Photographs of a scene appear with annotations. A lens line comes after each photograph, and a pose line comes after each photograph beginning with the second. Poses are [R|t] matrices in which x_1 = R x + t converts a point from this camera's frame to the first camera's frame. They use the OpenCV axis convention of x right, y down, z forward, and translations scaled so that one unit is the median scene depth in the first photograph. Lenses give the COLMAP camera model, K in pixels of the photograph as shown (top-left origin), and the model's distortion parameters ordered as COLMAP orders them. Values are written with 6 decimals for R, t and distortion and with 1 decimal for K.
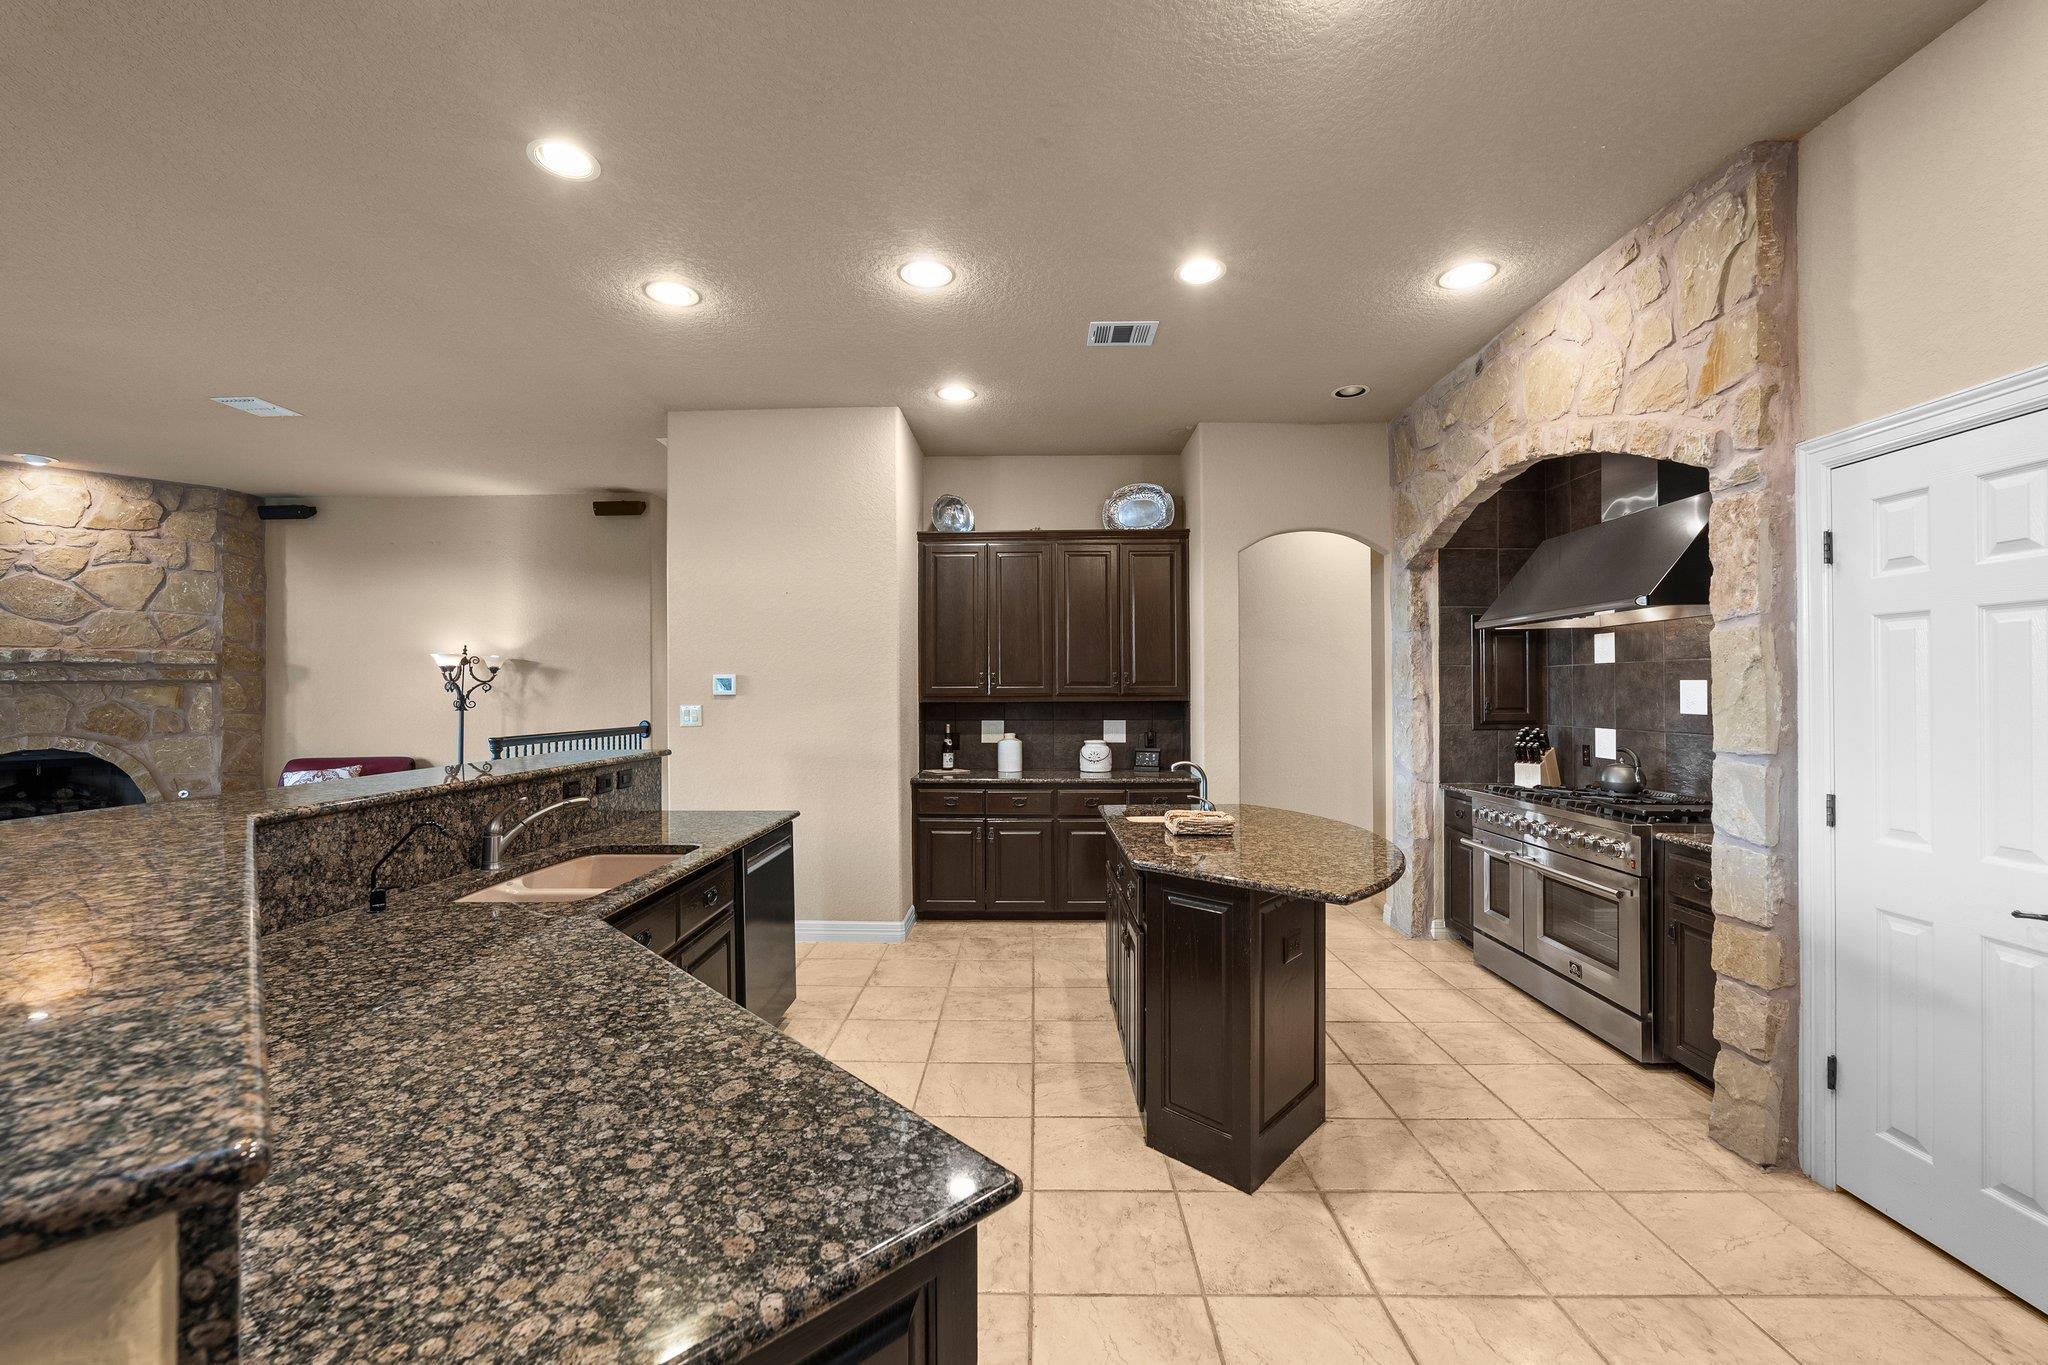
lens RADIAL K [[823.1, 0, 1018.9], [0, 823.1, 688.1], [0, 0, 1]] dist [-0.018760, 0.004535]
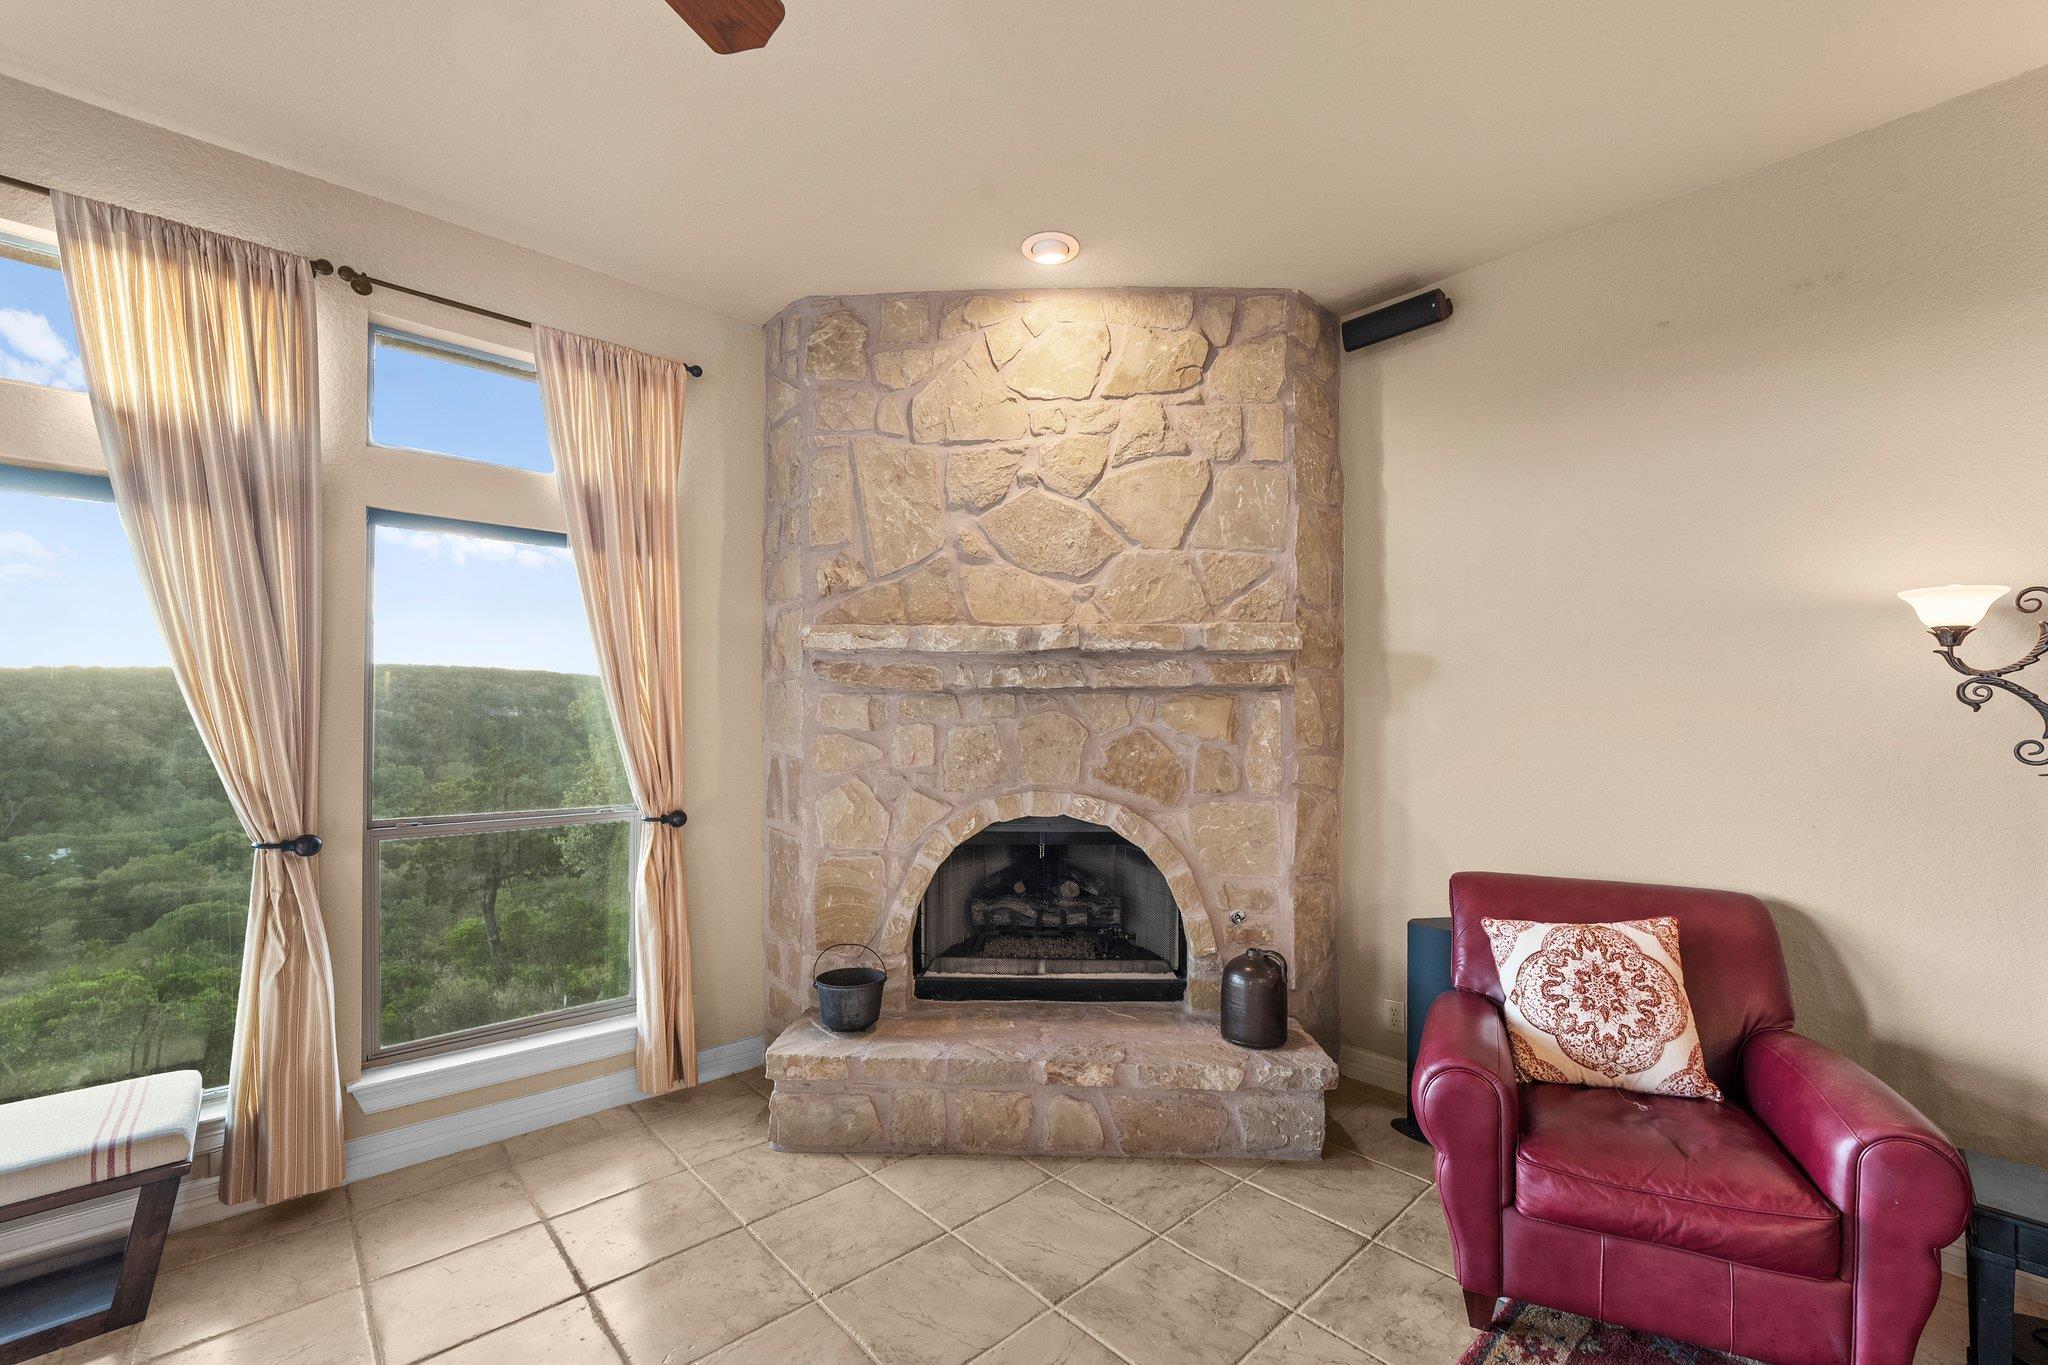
lens RADIAL K [[840.3, 0, 1030.4], [0, 840.3, 714.2], [0, 0, 1]] dist [-0.022910, 0.005668]
pose [[0.692697, 0.004739, -0.721213, -0.991244], [-0.001324, 0.999985, 0.005300, 0.006477], [0.721227, -0.002717, 0.692693, 0.735270]]
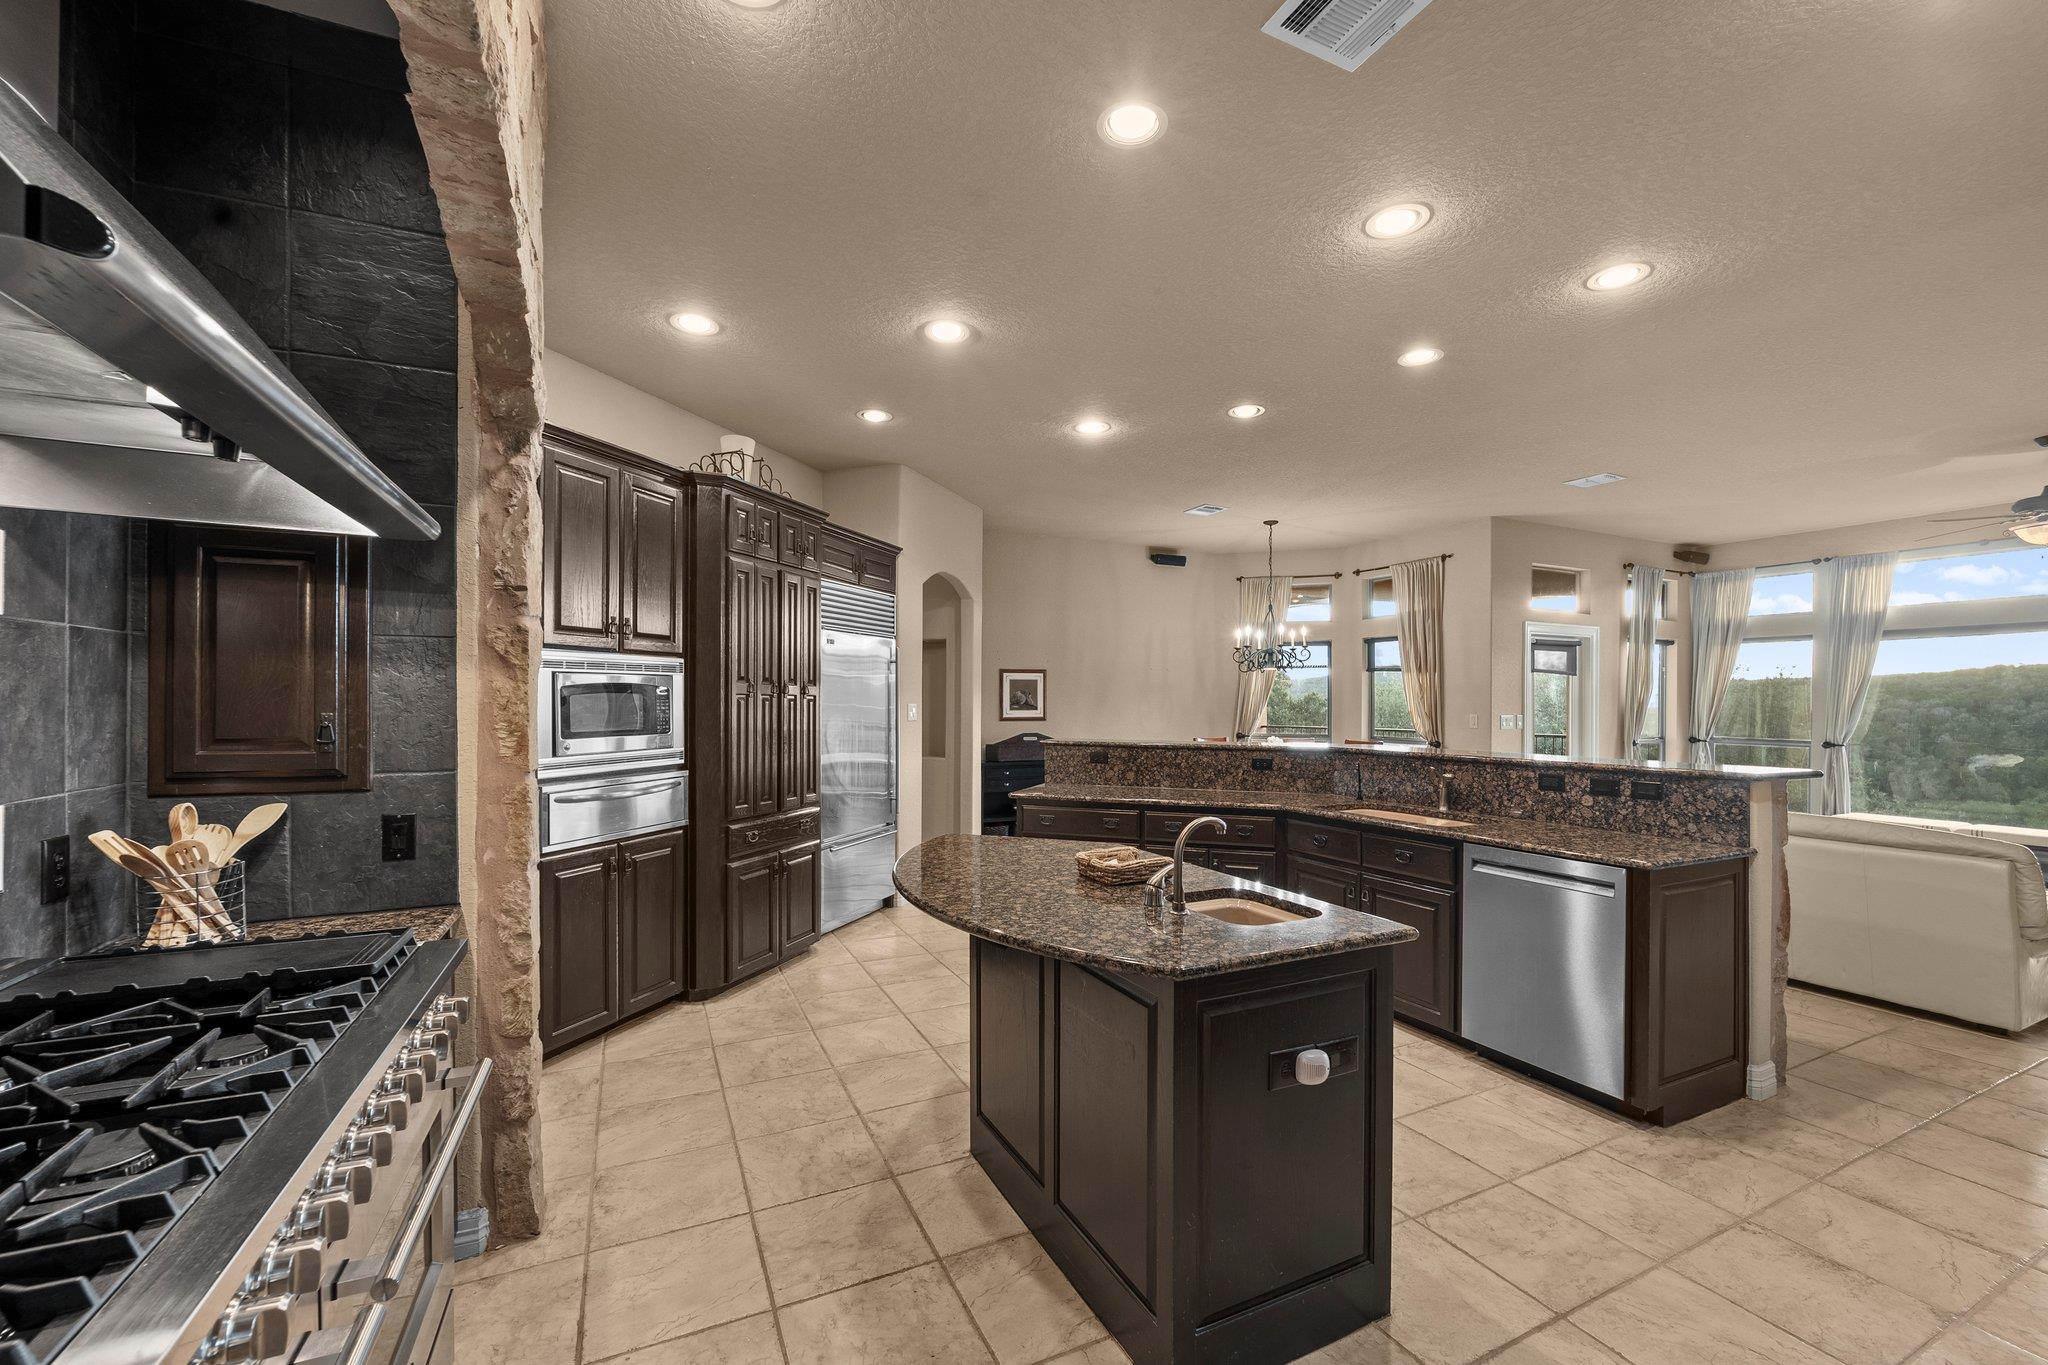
lens RADIAL K [[828.3, 0, 1024.0], [0, 828.3, 696.6], [0, 0, 1]] dist [-0.021932, 0.005147]
pose [[-0.894688, -0.003006, -0.446682, 0.427261], [0.002229, 0.999935, -0.011196, 0.006727], [0.446687, -0.011013, -0.894623, 1.080688]]
